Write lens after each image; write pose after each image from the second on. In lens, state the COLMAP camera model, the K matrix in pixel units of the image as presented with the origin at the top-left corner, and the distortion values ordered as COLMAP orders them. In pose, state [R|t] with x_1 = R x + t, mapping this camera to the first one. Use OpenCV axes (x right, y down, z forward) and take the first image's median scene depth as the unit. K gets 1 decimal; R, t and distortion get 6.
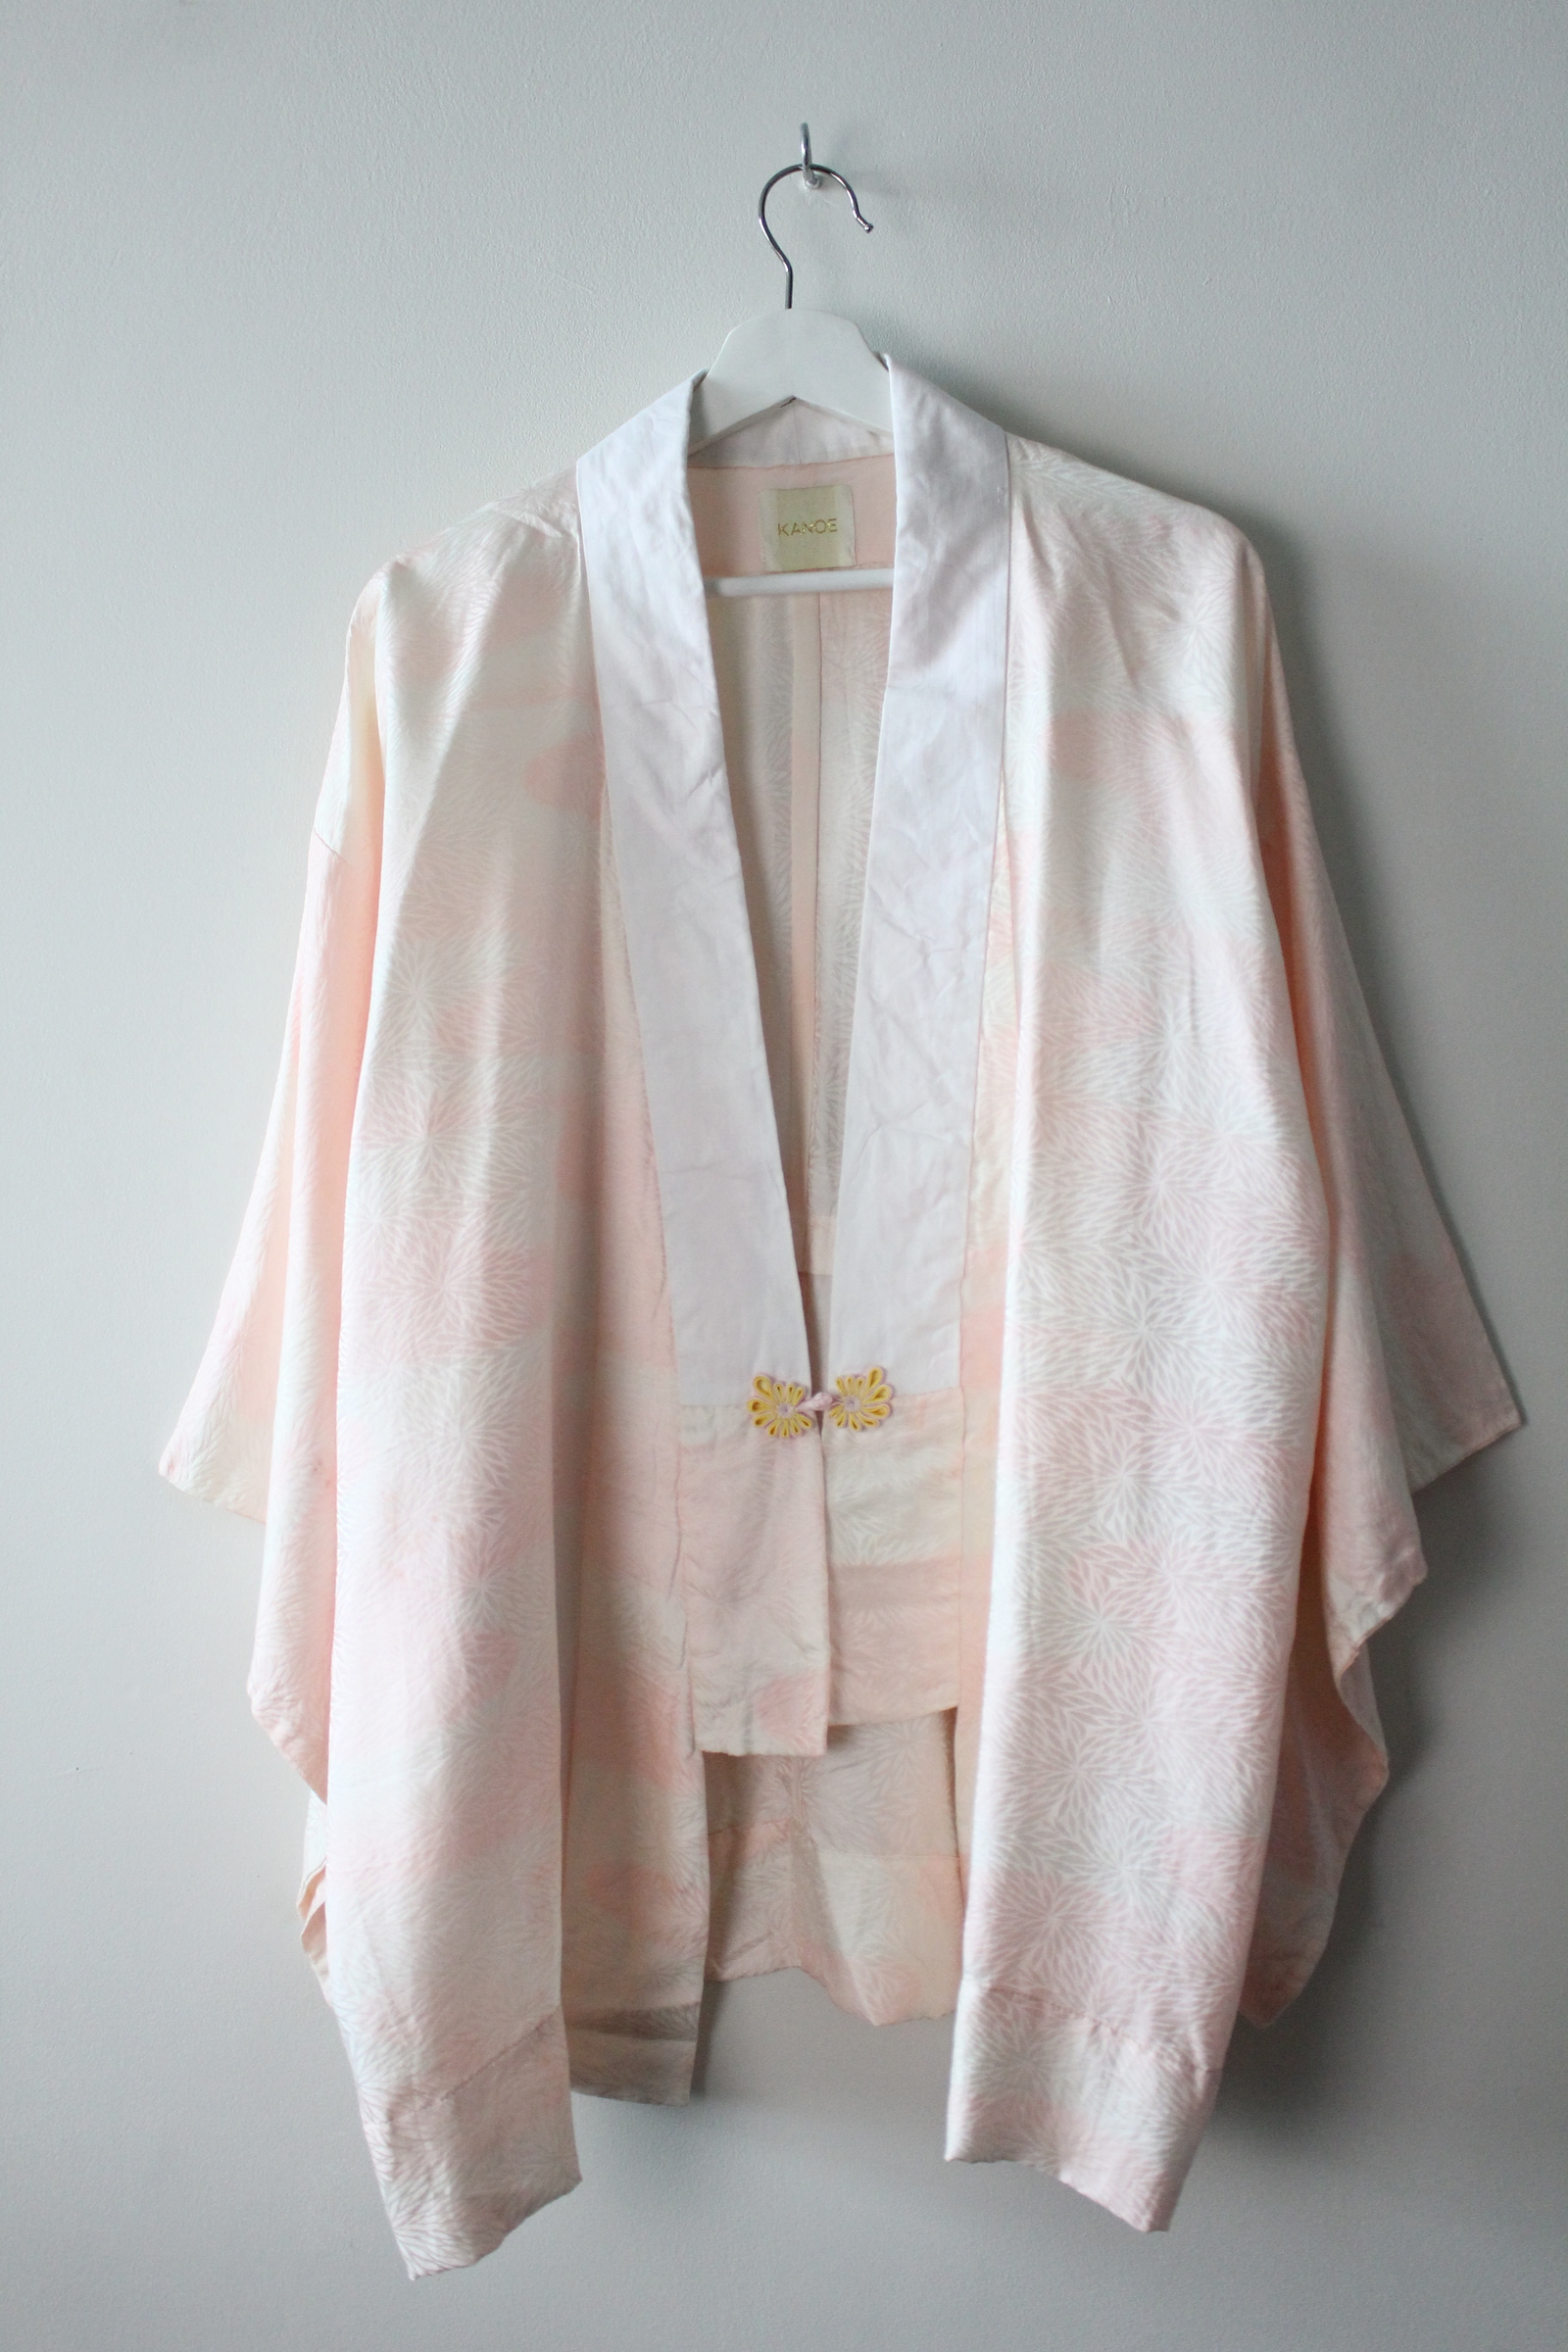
lens RADIAL K [[2124.9, 0, 723.5], [0, 2124.9, 1169.3], [0, 0, 1]] dist [-0.161589, 0.006279]
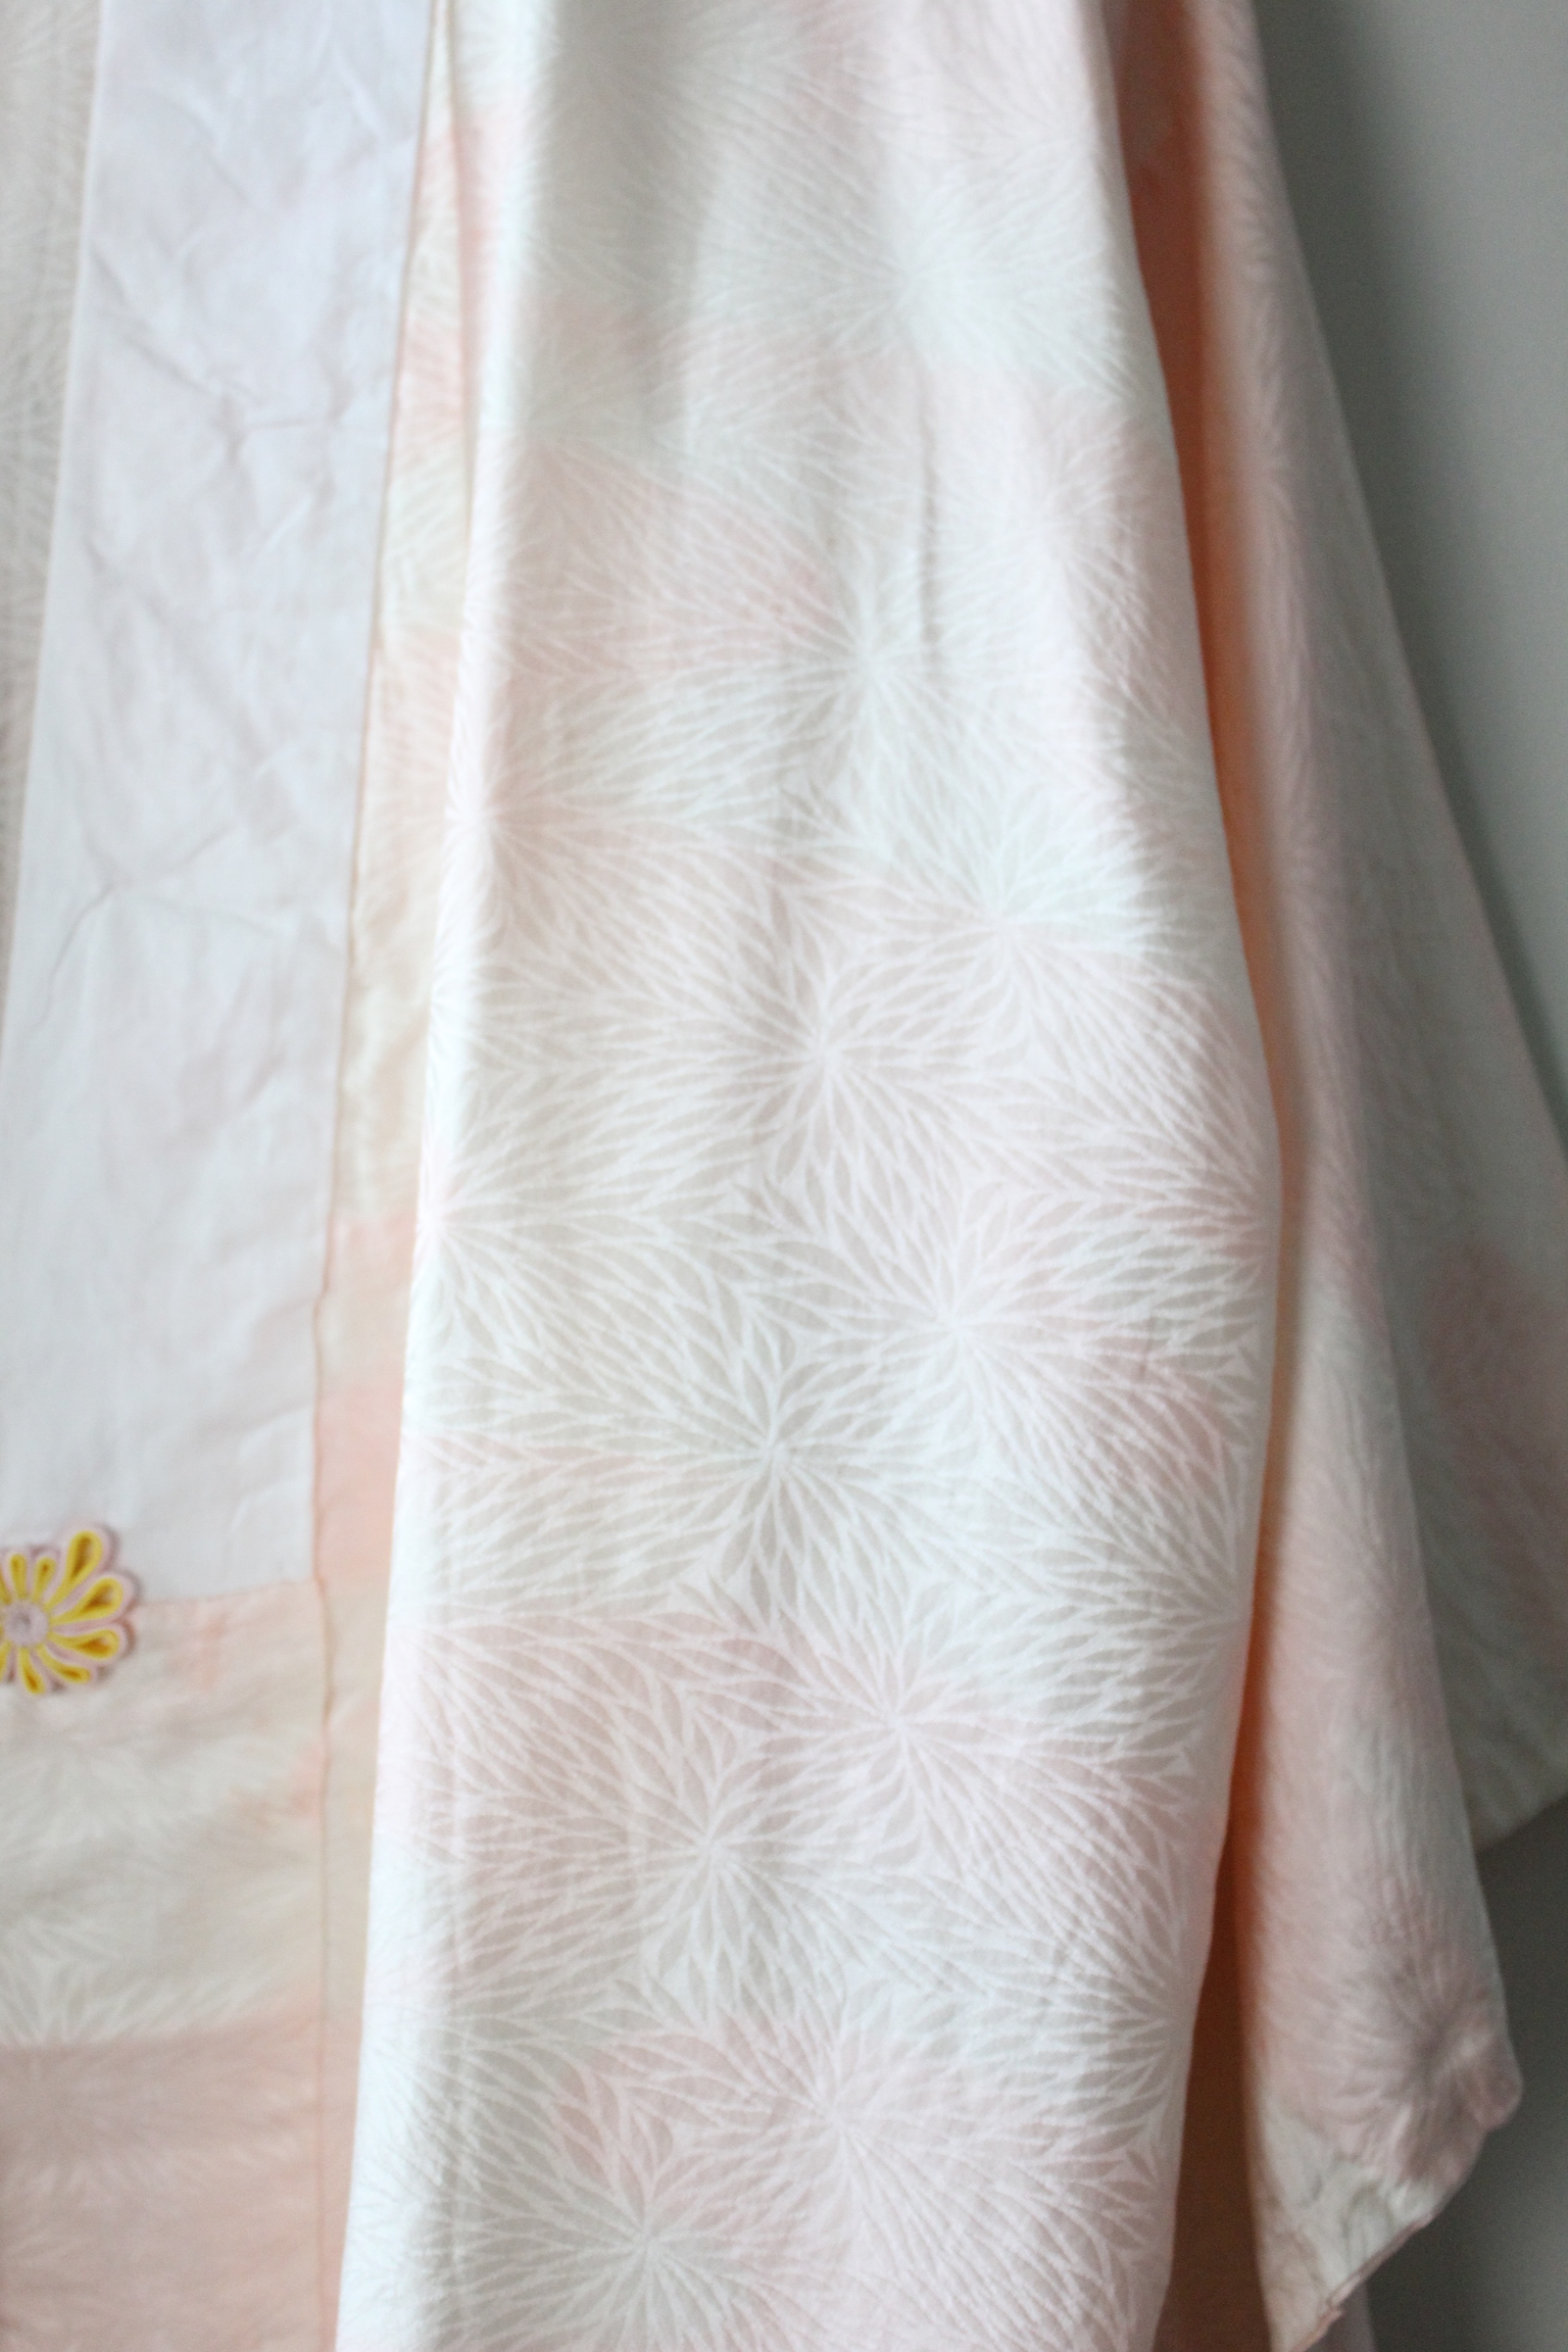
lens RADIAL K [[3107.3, 0, 784.0], [0, 3107.3, 1176.0], [0, 0, 1]] dist [-0.091399, 0.053841]
pose [[0.992565, 0.009955, 0.121306, 0.133971], [-0.016419, 0.998491, 0.052410, -0.000395], [-0.120601, -0.054012, 0.991231, 0.463395]]
